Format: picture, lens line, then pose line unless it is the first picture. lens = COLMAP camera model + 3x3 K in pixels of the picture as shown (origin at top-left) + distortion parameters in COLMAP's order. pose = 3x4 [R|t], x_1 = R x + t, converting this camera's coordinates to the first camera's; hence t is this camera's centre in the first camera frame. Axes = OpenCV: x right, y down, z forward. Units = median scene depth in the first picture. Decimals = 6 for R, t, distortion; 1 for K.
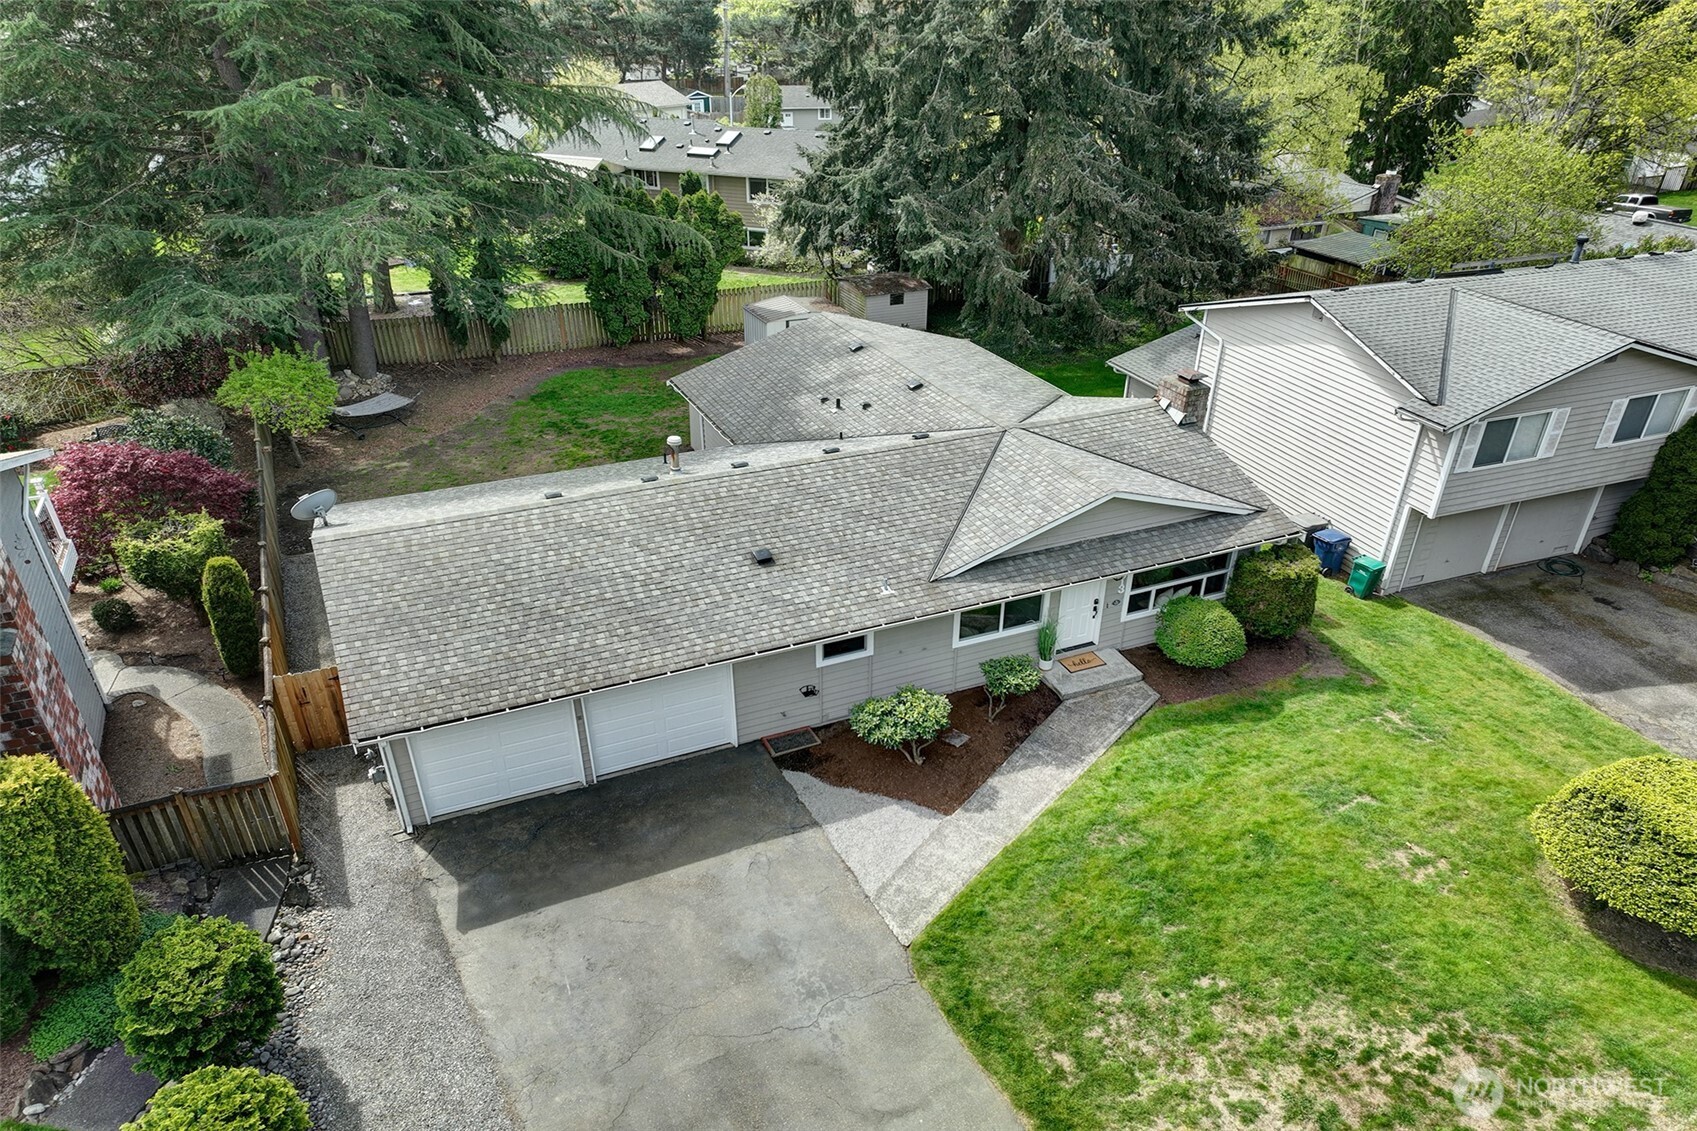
lens RADIAL K [[1093.0, 0, 848.5], [0, 1093.0, 565.5], [0, 0, 1]] dist [0.000981, 0.008539]
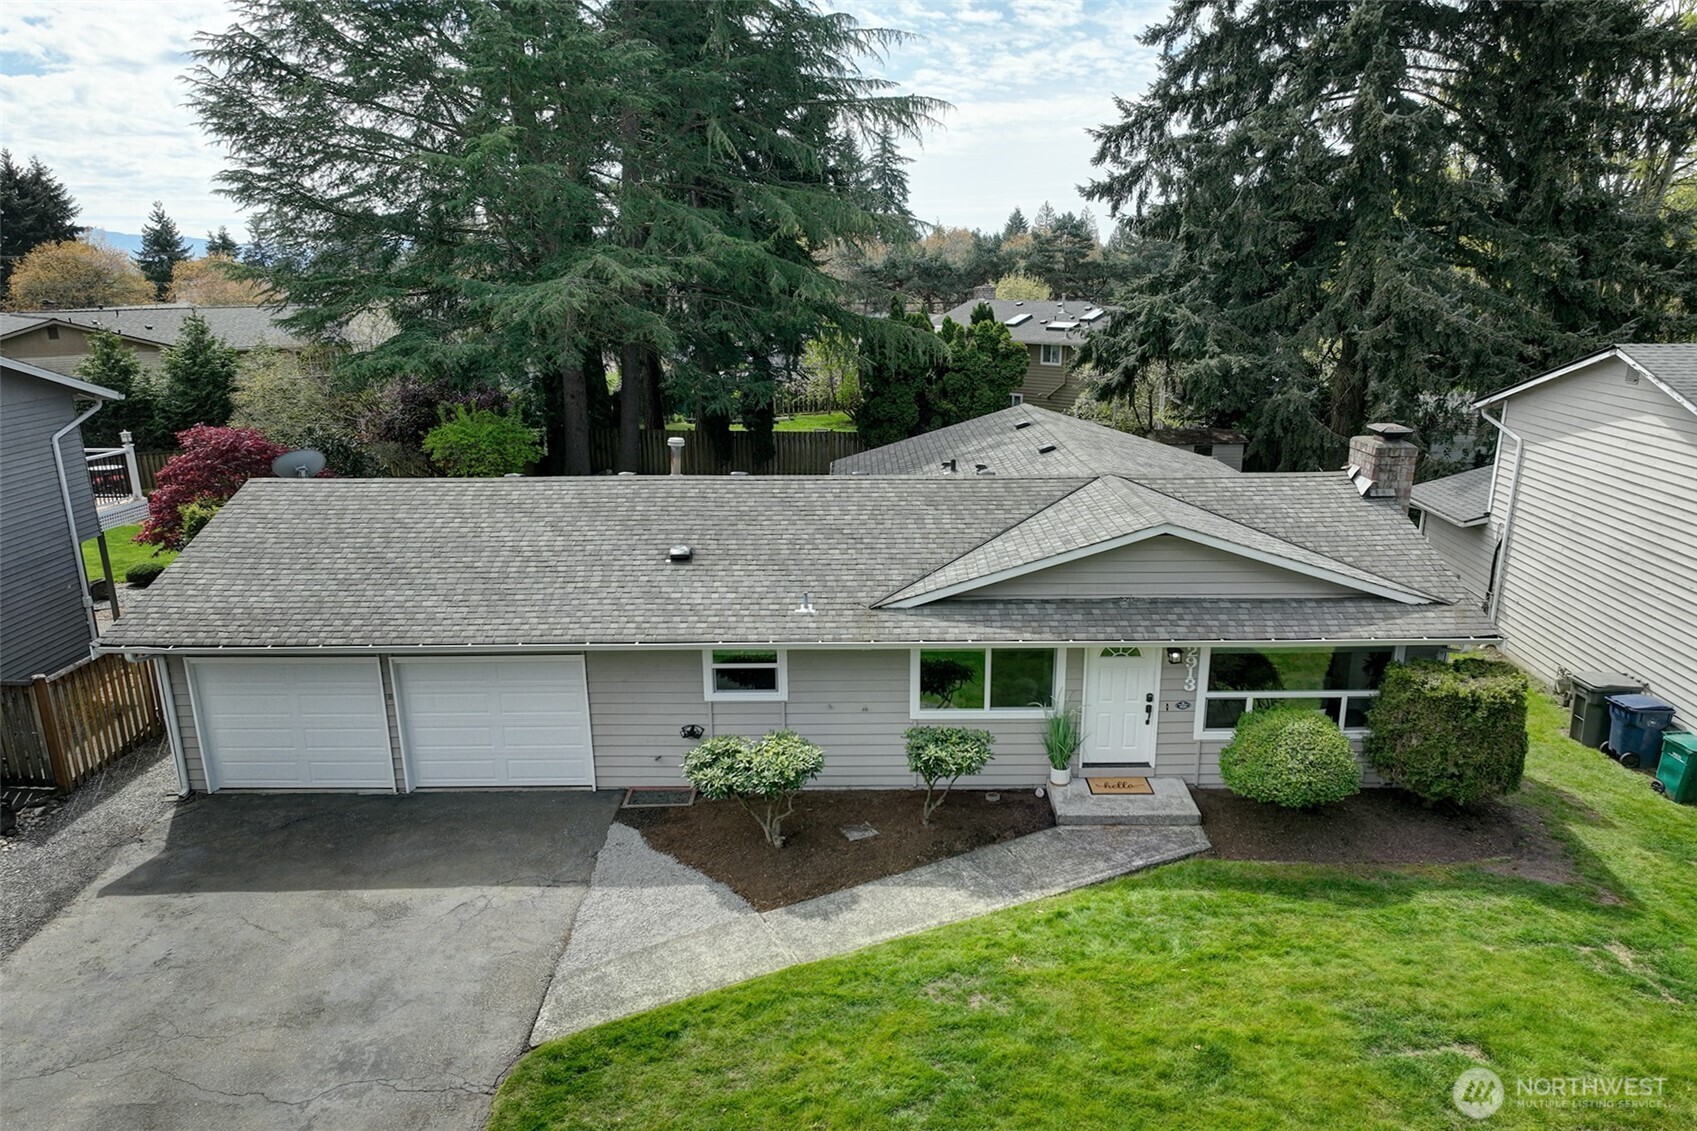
lens RADIAL K [[1163.4, 0, 857.1], [0, 1163.4, 527.7], [0, 0, 1]] dist [0.003767, 0.005747]
pose [[0.923822, 0.091439, -0.371742, 0.340815], [-0.180249, 0.960578, -0.211661, 0.125723], [0.337733, 0.262543, 0.903885, 0.280235]]
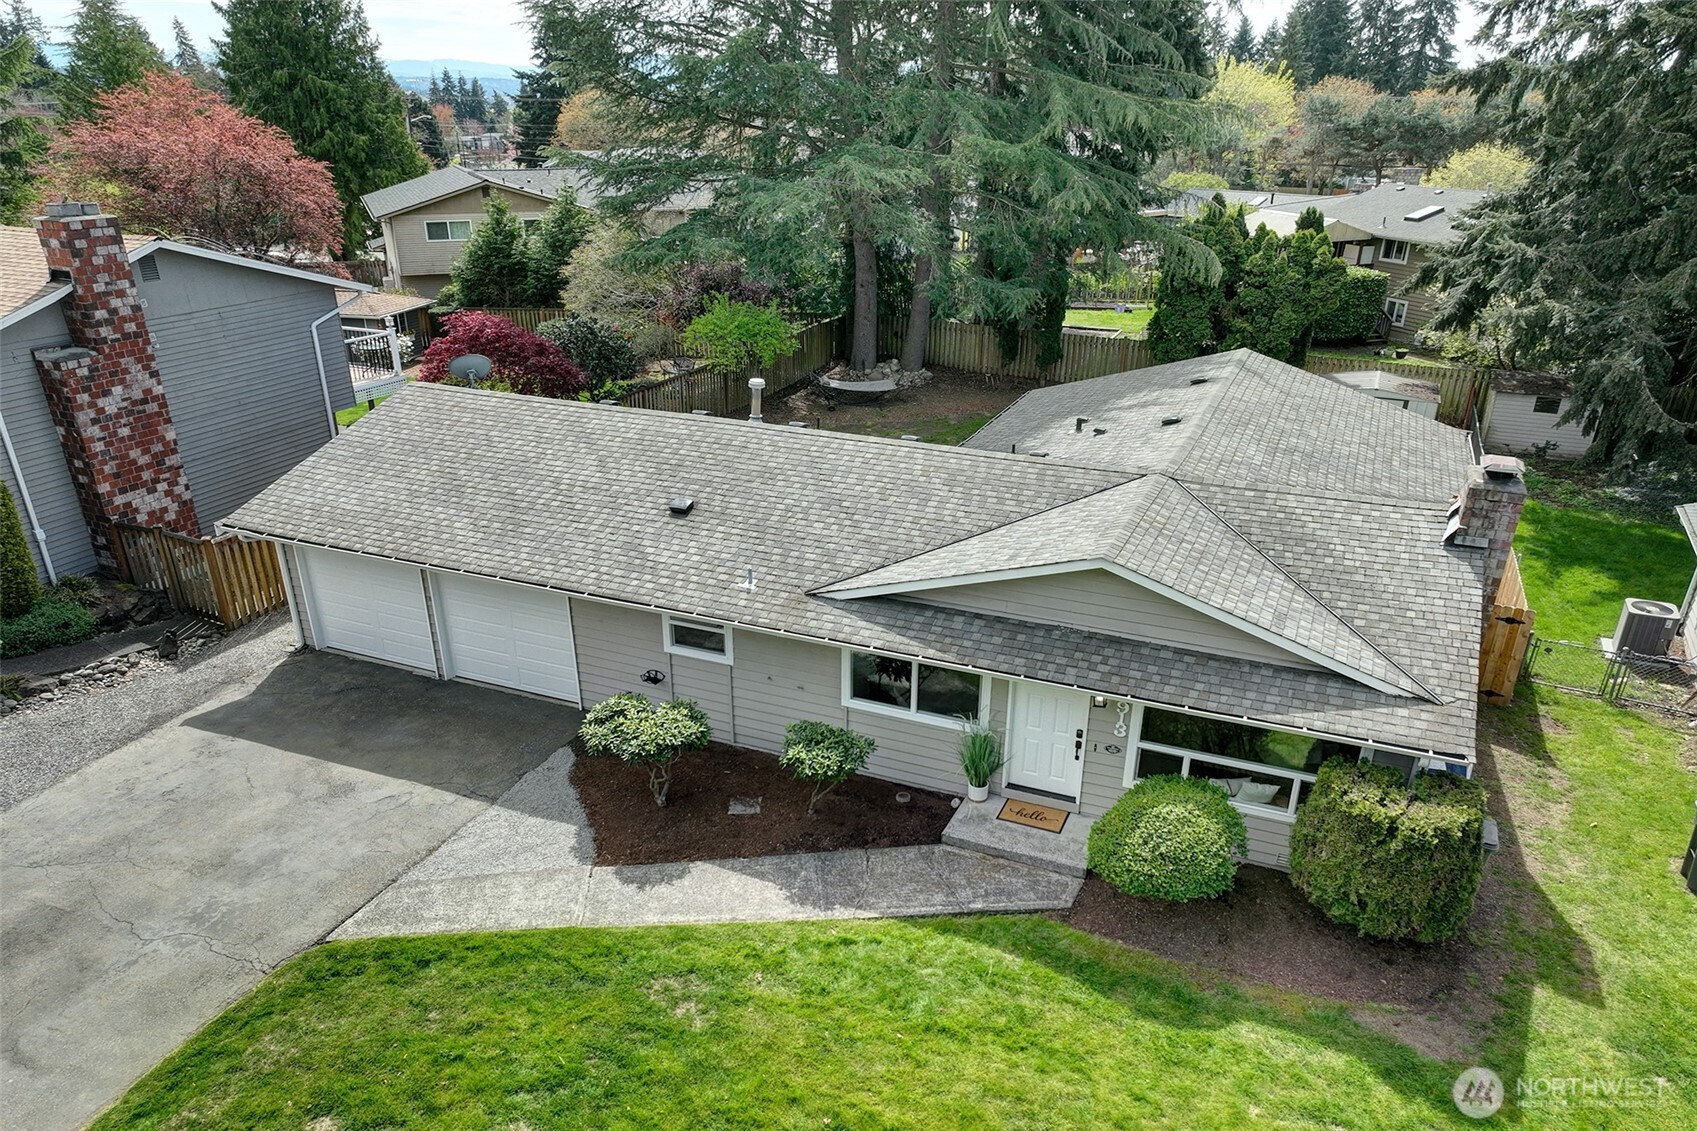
lens RADIAL K [[1138.0, 0, 848.5], [0, 1138.0, 565.5], [0, 0, 1]] dist [0.006223, 0.003668]
pose [[0.711696, 0.279743, -0.644385, 0.567613], [-0.339784, 0.939932, 0.032771, -0.037138], [0.614846, 0.195629, 0.763999, 0.424604]]
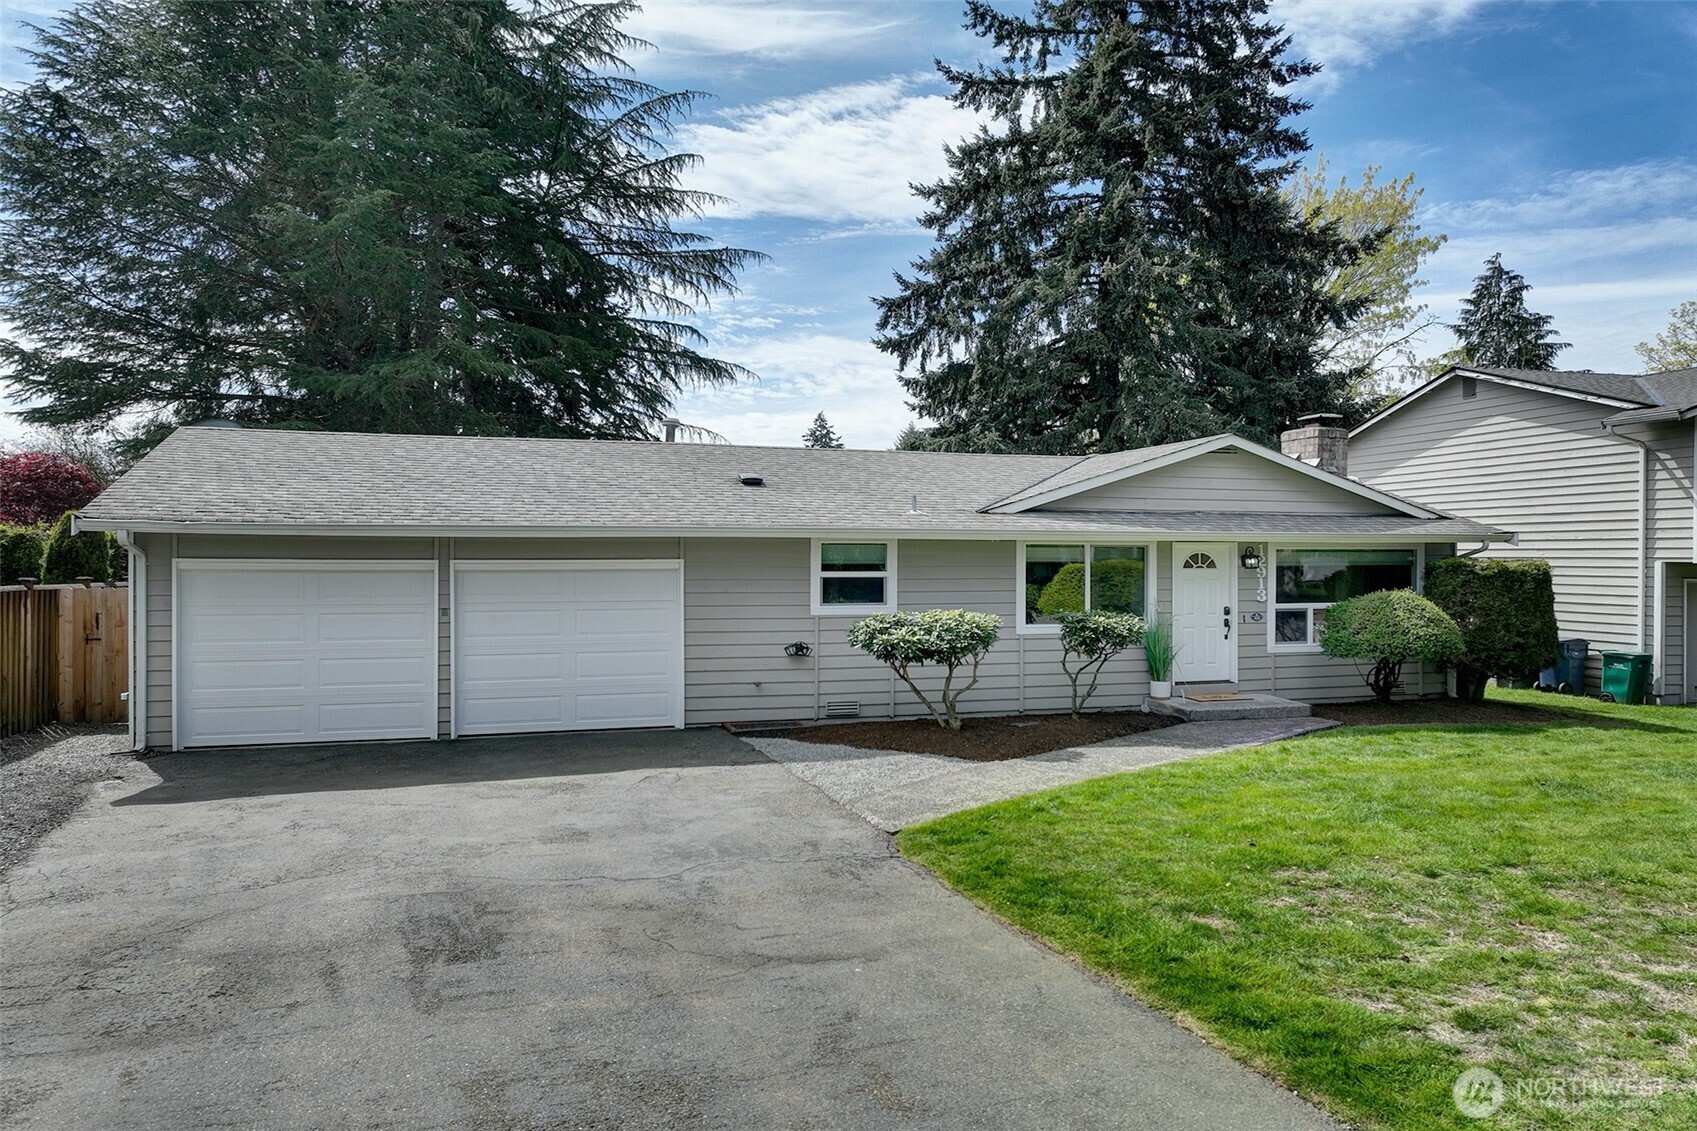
lens RADIAL K [[1118.7, 0, 861.6], [0, 1118.7, 415.9], [0, 0, 1]] dist [0.001297, 0.002427]
pose [[0.995301, 0.018902, -0.094963, 0.064467], [-0.066901, 0.843252, -0.533338, 0.348691], [0.069996, 0.537186, 0.840555, 0.339720]]
